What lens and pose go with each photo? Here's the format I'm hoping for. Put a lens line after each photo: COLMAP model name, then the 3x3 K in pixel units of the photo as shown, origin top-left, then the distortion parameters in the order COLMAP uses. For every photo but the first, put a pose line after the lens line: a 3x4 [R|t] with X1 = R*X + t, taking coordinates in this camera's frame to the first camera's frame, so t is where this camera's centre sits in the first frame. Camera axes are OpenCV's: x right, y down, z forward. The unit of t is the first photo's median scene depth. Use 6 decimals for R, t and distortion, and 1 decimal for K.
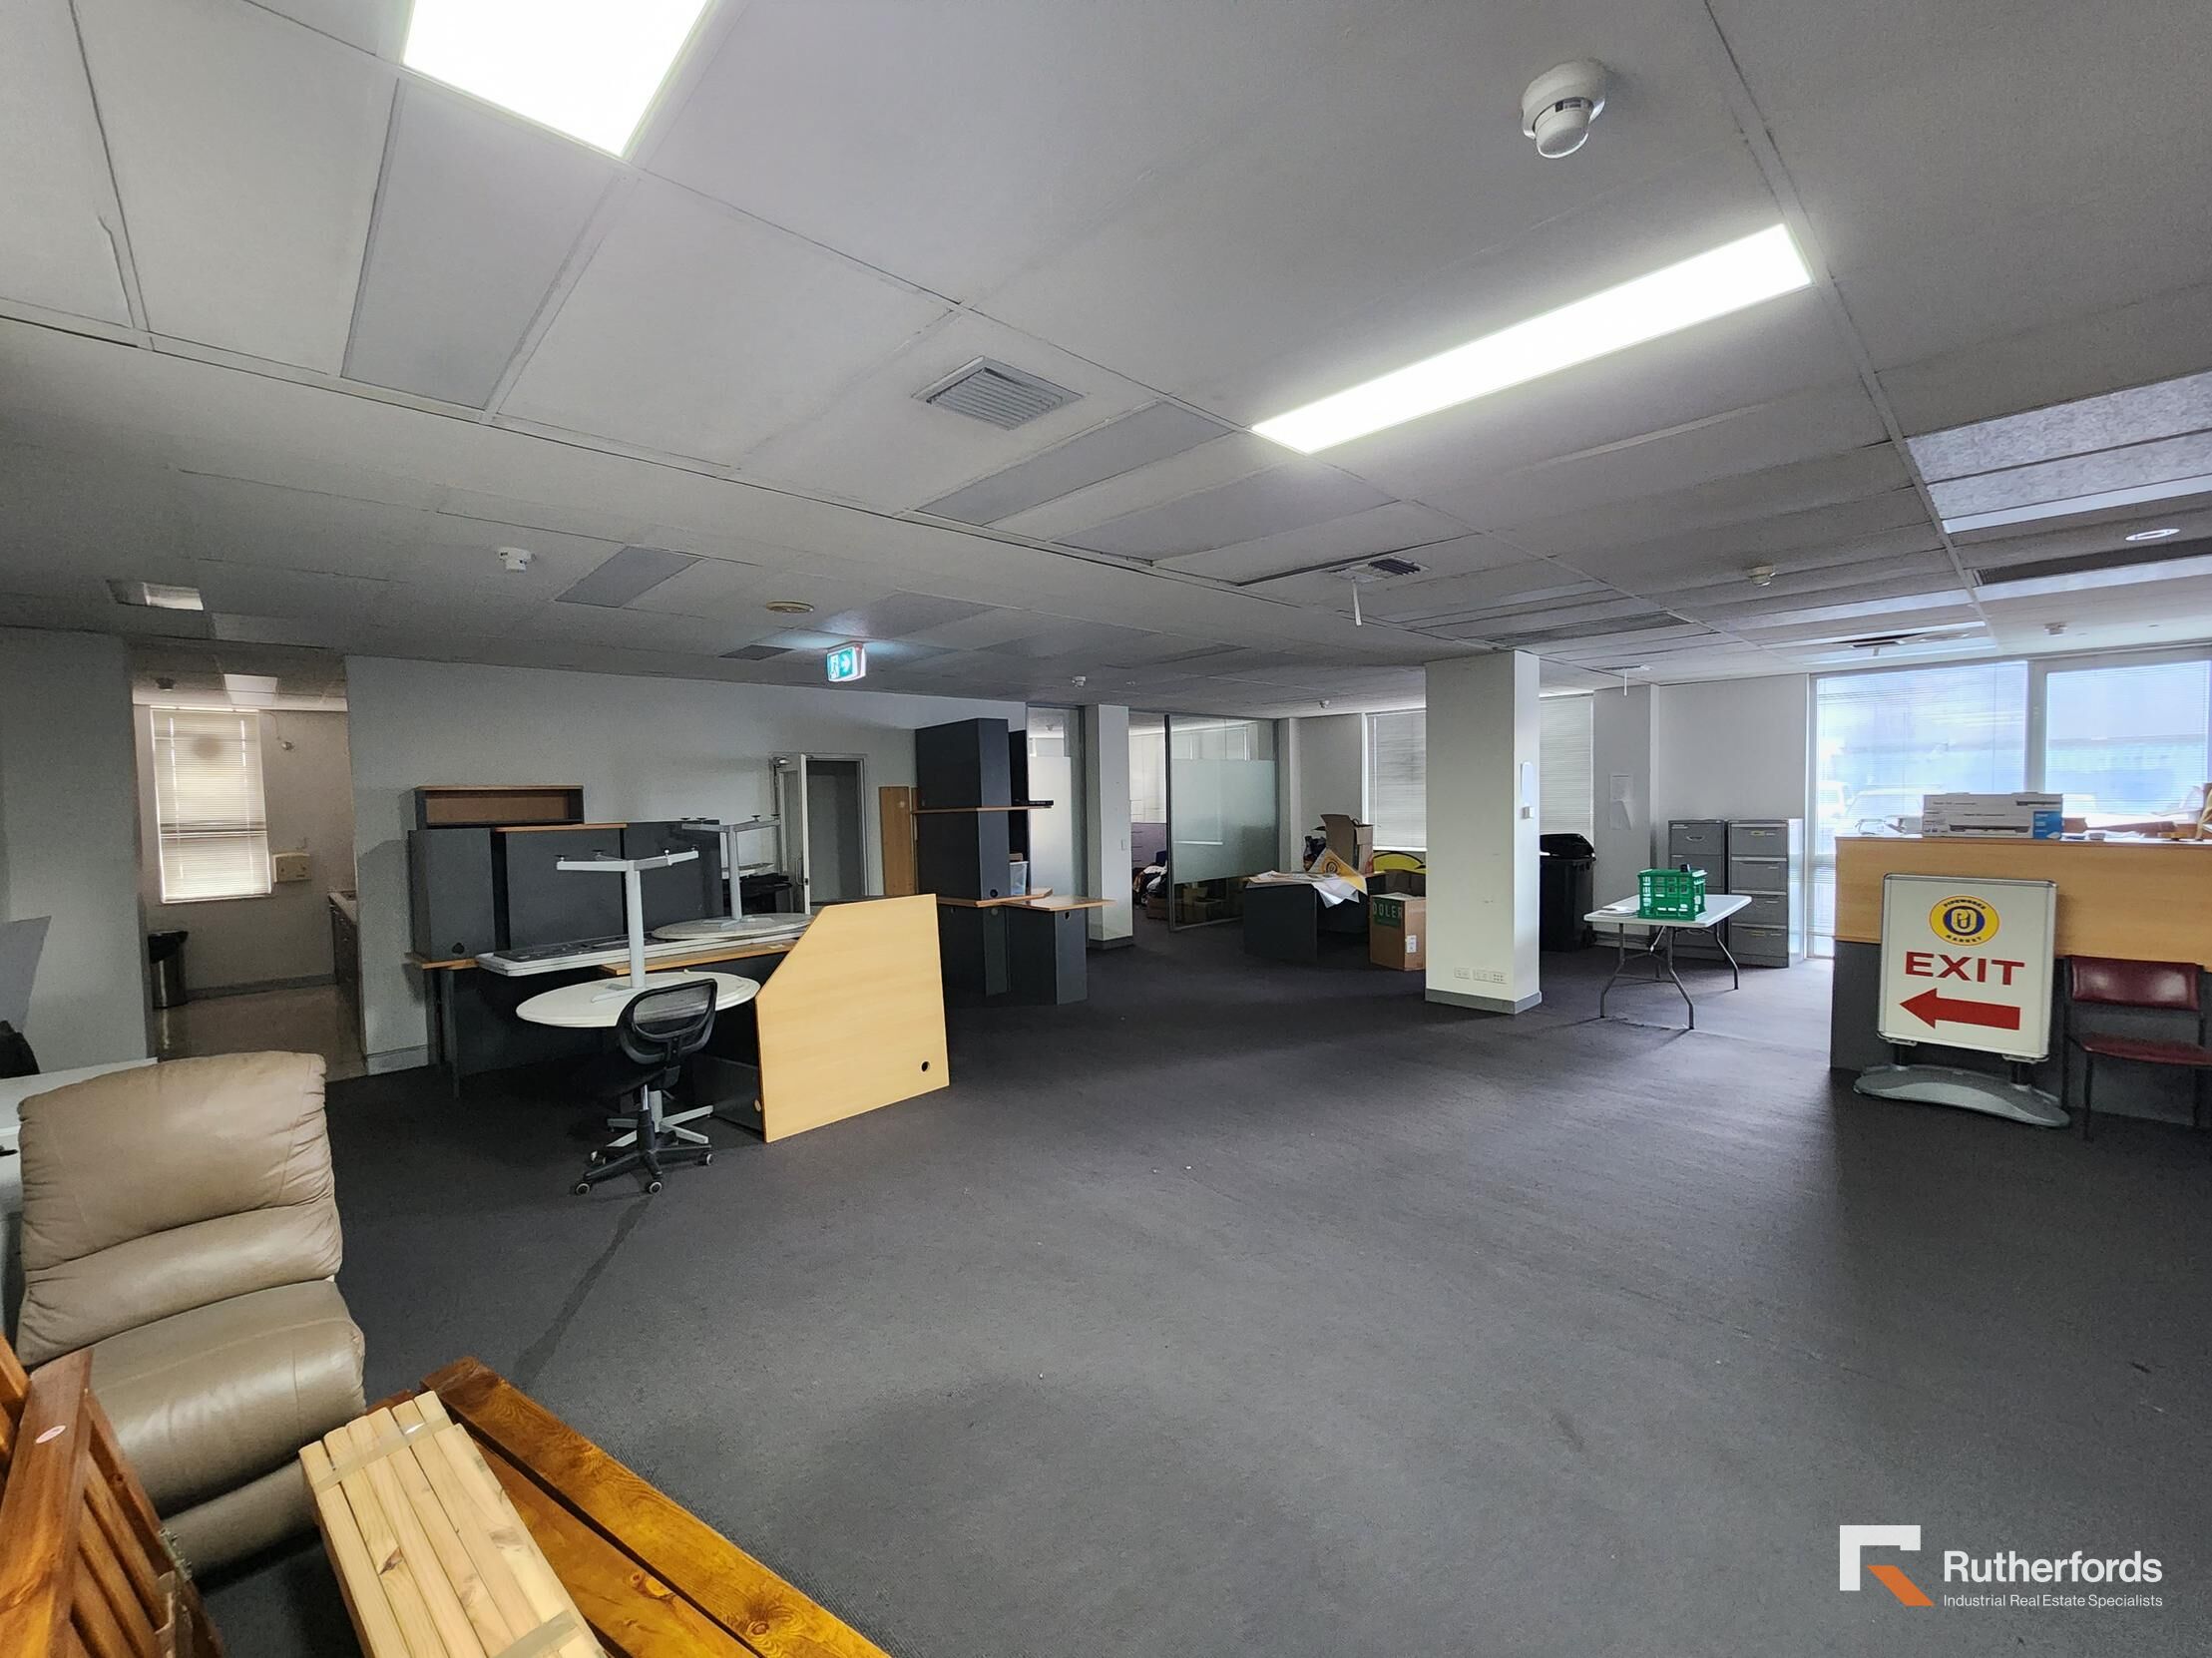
lens RADIAL K [[899.5, 0, 1106.0], [0, 899.5, 829.0], [0, 0, 1]] dist [-0.000338, 0.000041]
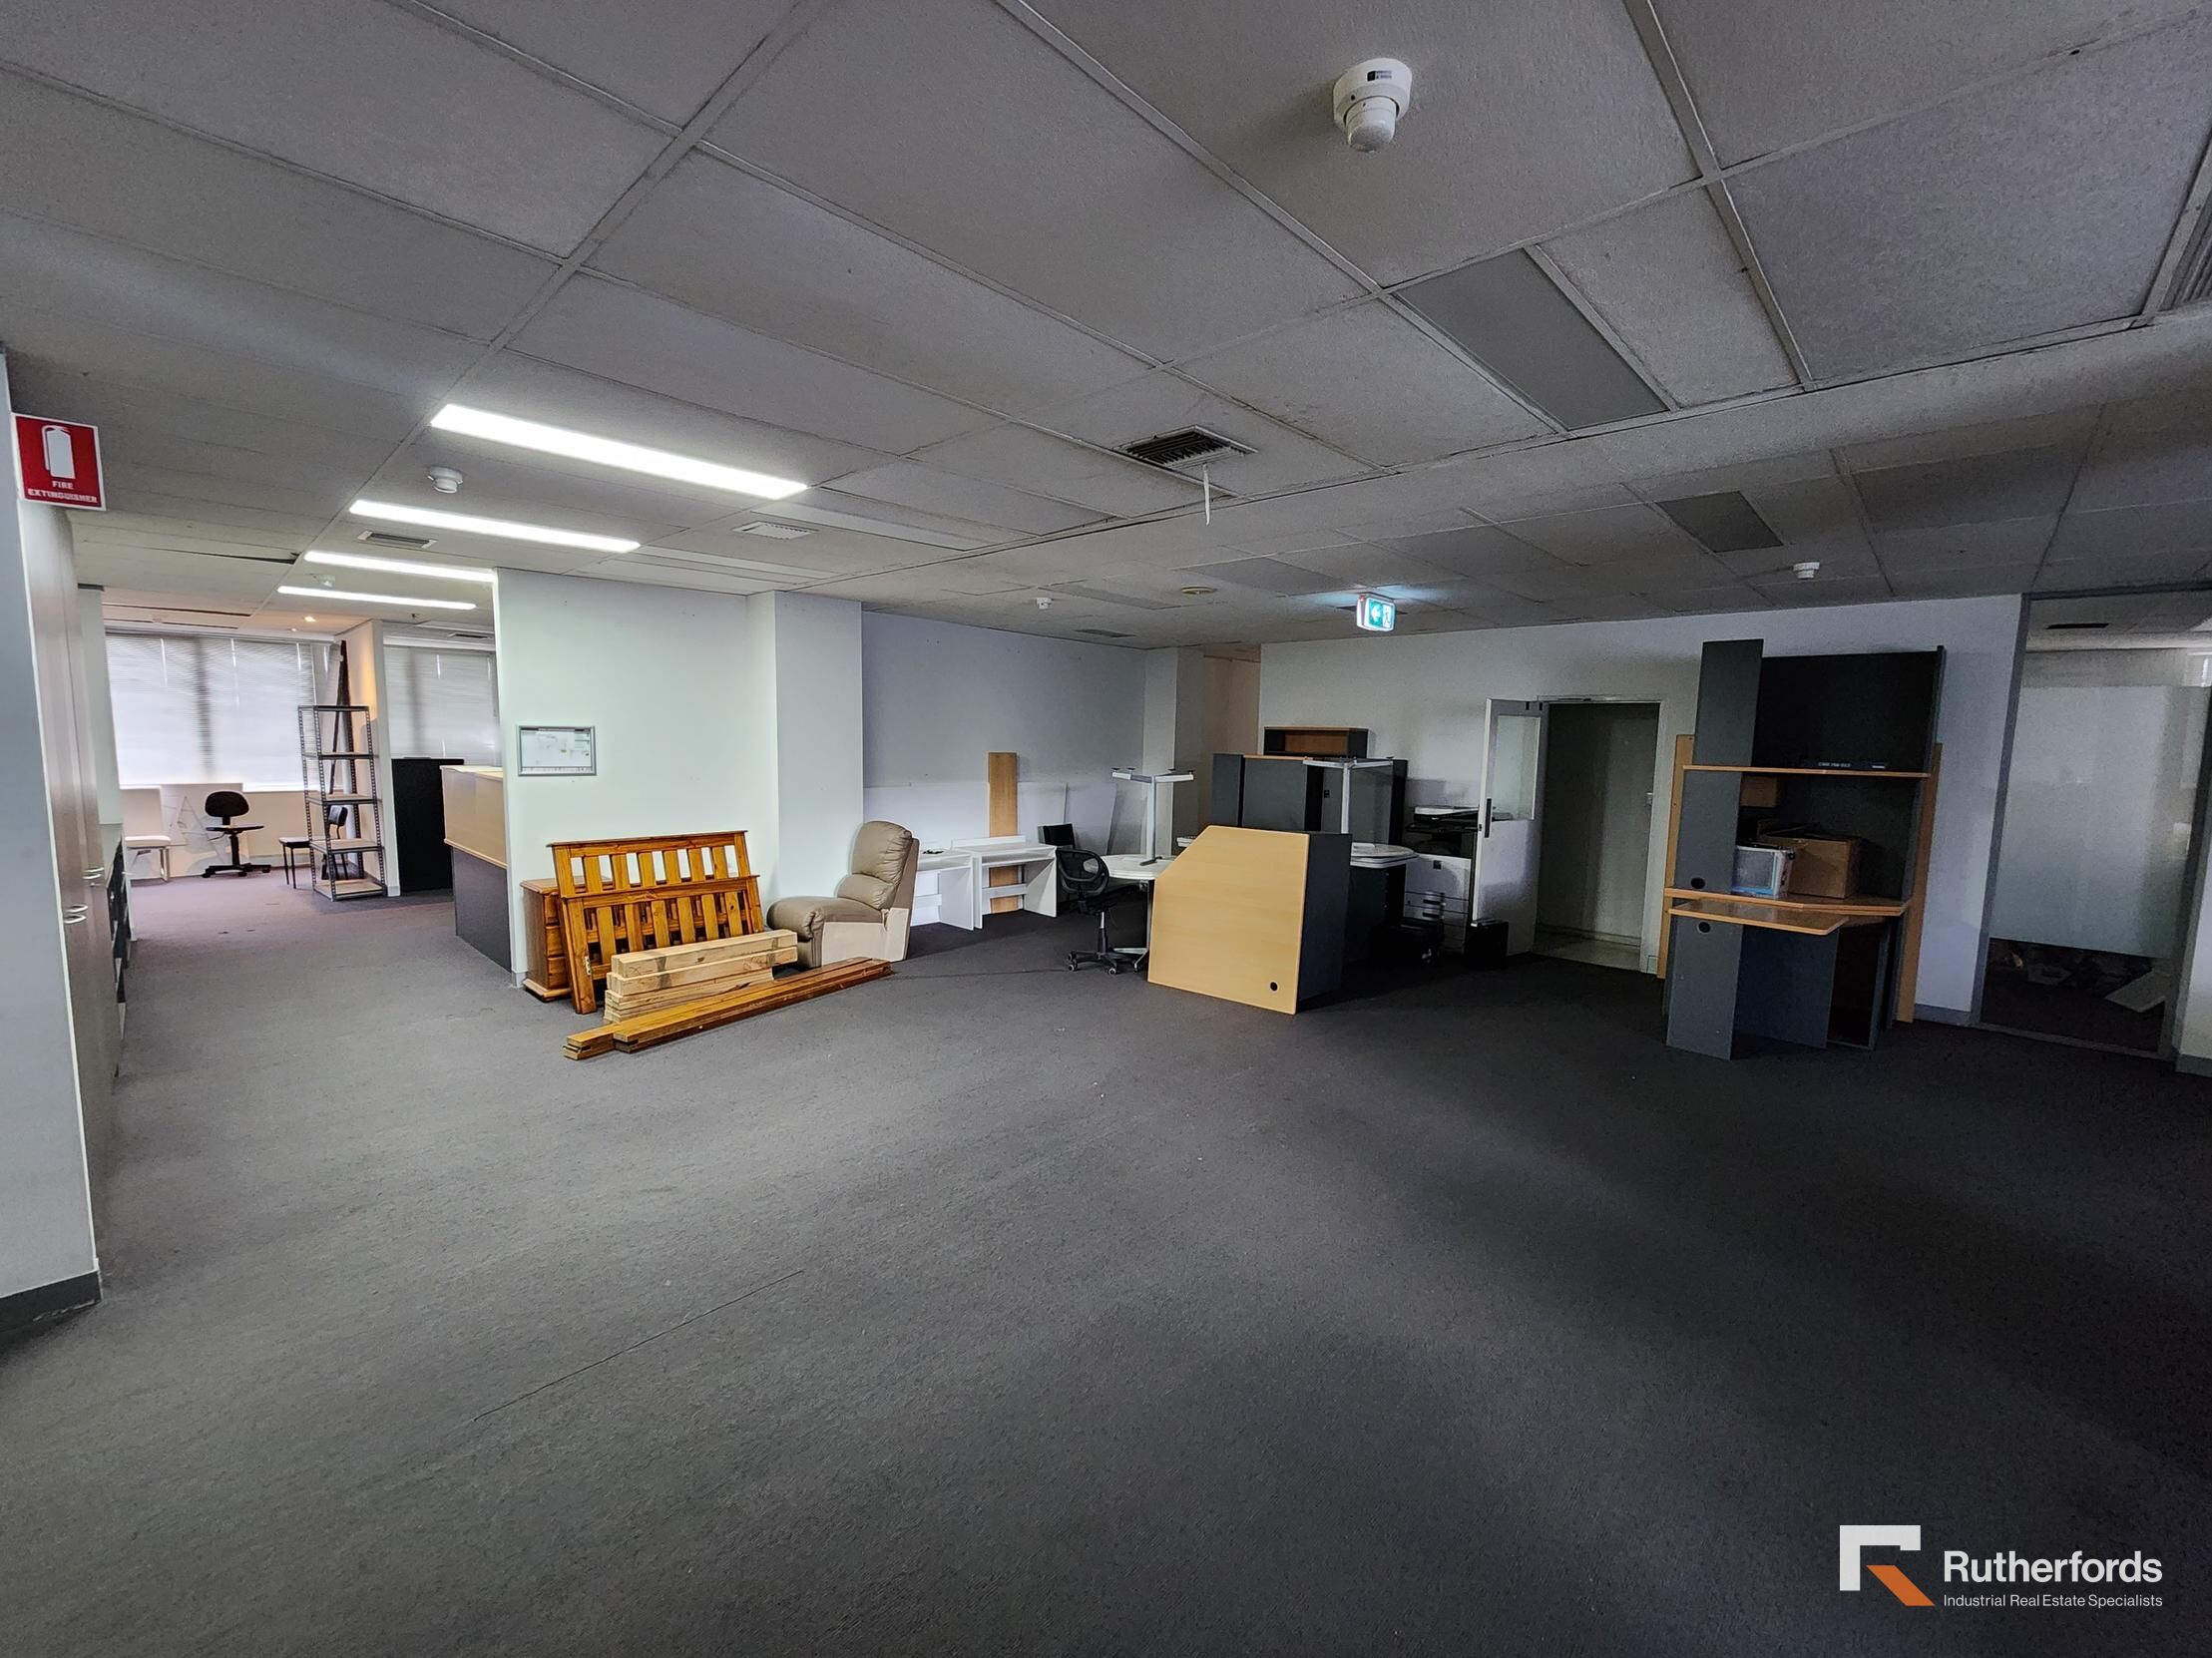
lens RADIAL K [[899.5, 0, 1106.0], [0, 899.5, 829.0], [0, 0, 1]] dist [-0.000338, 0.000041]
pose [[0.055460, 0.125591, -0.990531, 0.788594], [-0.060405, 0.990662, 0.122226, -0.046360], [0.996632, 0.053055, 0.062529, 0.658790]]
